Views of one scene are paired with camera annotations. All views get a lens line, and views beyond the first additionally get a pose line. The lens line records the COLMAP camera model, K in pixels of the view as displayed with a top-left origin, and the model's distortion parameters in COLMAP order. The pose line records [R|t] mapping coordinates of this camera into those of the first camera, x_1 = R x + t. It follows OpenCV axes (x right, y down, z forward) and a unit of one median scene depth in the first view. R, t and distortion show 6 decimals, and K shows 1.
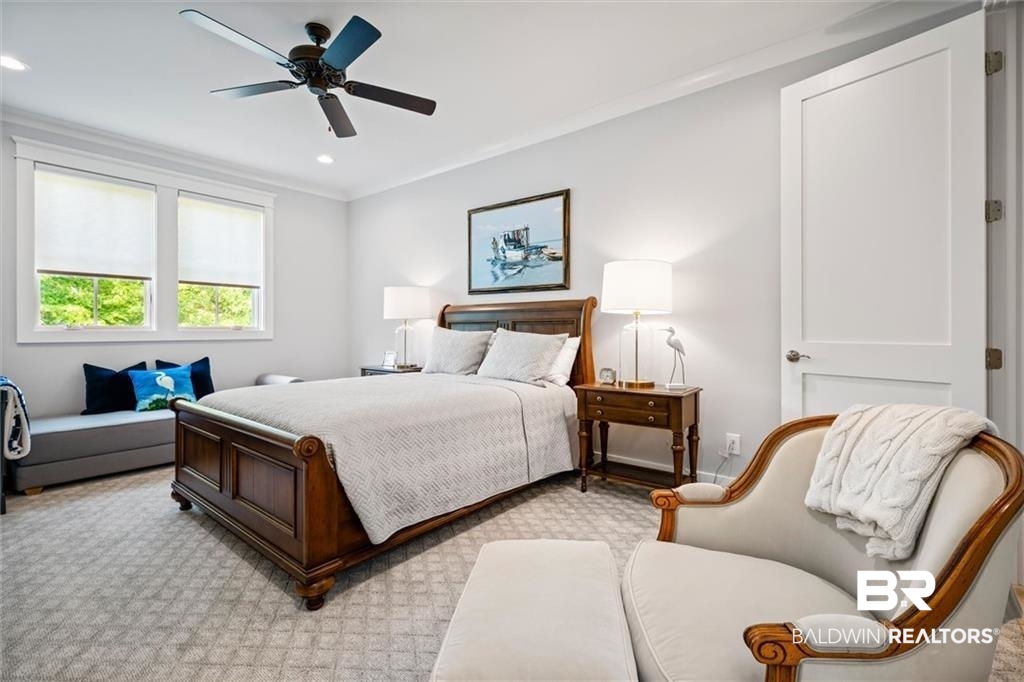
lens RADIAL K [[456.5, 0, 508.5], [0, 456.5, 334.2], [0, 0, 1]] dist [0.000505, 0.000206]
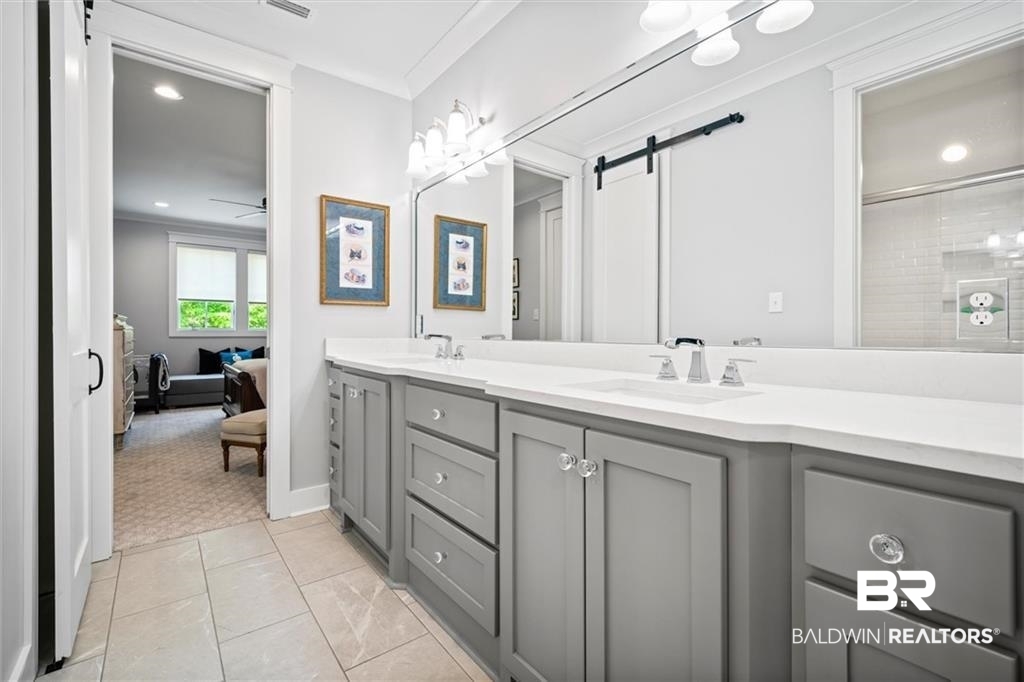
lens RADIAL K [[456.5, 0, 511.8], [0, 456.5, 339.0], [0, 0, 1]] dist [0.000505, 0.000206]
pose [[0.973395, 0.002975, -0.229115, 0.725754], [-0.000457, 0.999939, 0.011044, 0.005162], [0.229134, -0.010645, 0.973337, -0.514864]]
